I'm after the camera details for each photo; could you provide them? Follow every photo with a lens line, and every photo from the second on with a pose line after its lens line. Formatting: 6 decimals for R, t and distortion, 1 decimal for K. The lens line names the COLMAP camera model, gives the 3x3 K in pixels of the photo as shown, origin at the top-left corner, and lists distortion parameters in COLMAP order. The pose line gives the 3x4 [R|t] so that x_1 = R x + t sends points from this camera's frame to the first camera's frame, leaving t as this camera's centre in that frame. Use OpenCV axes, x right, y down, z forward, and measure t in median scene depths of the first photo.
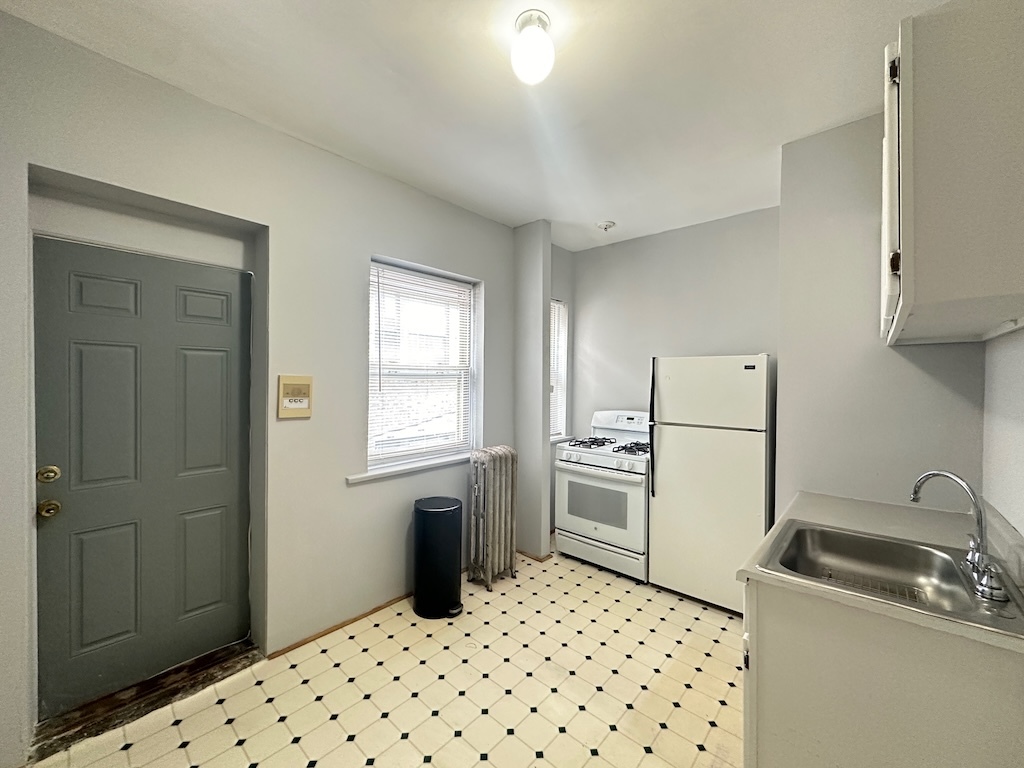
lens RADIAL K [[408.6, 0, 512.1], [0, 408.6, 381.6], [0, 0, 1]] dist [0.000711, 0.000020]
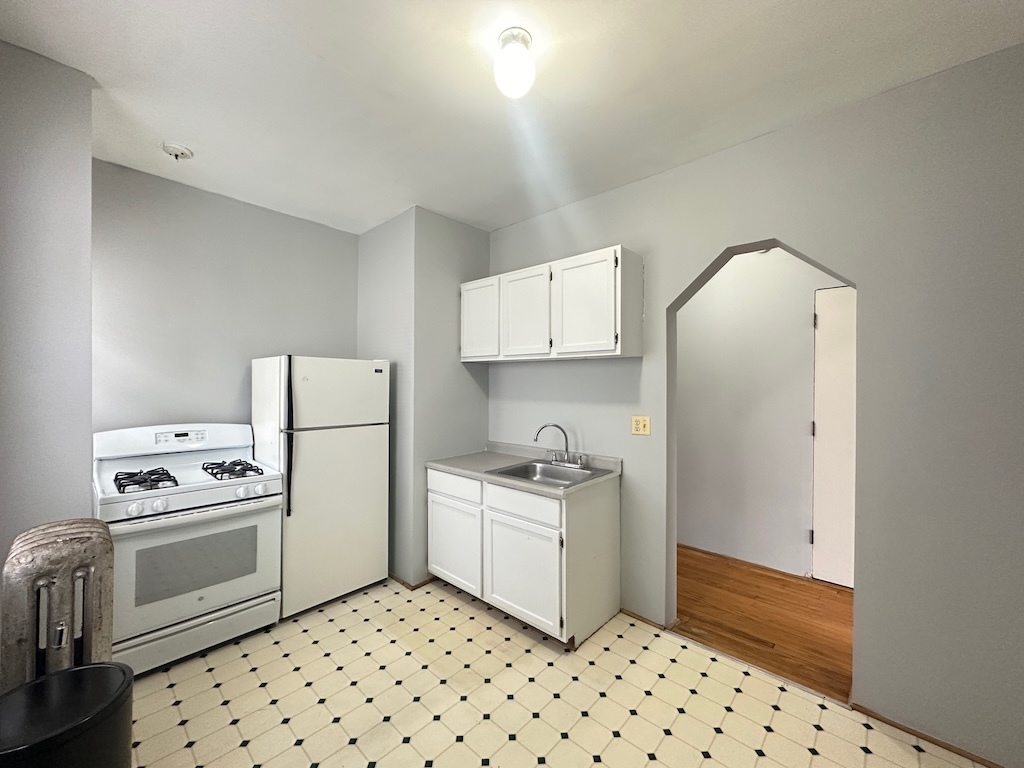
lens RADIAL K [[408.6, 0, 512.1], [0, 408.6, 383.3], [0, 0, 1]] dist [0.000711, 0.000020]
pose [[0.021184, -0.004082, 0.999767, -0.507161], [0.001532, 0.999991, 0.004051, -0.002103], [-0.999774, 0.001446, 0.021190, 0.507647]]
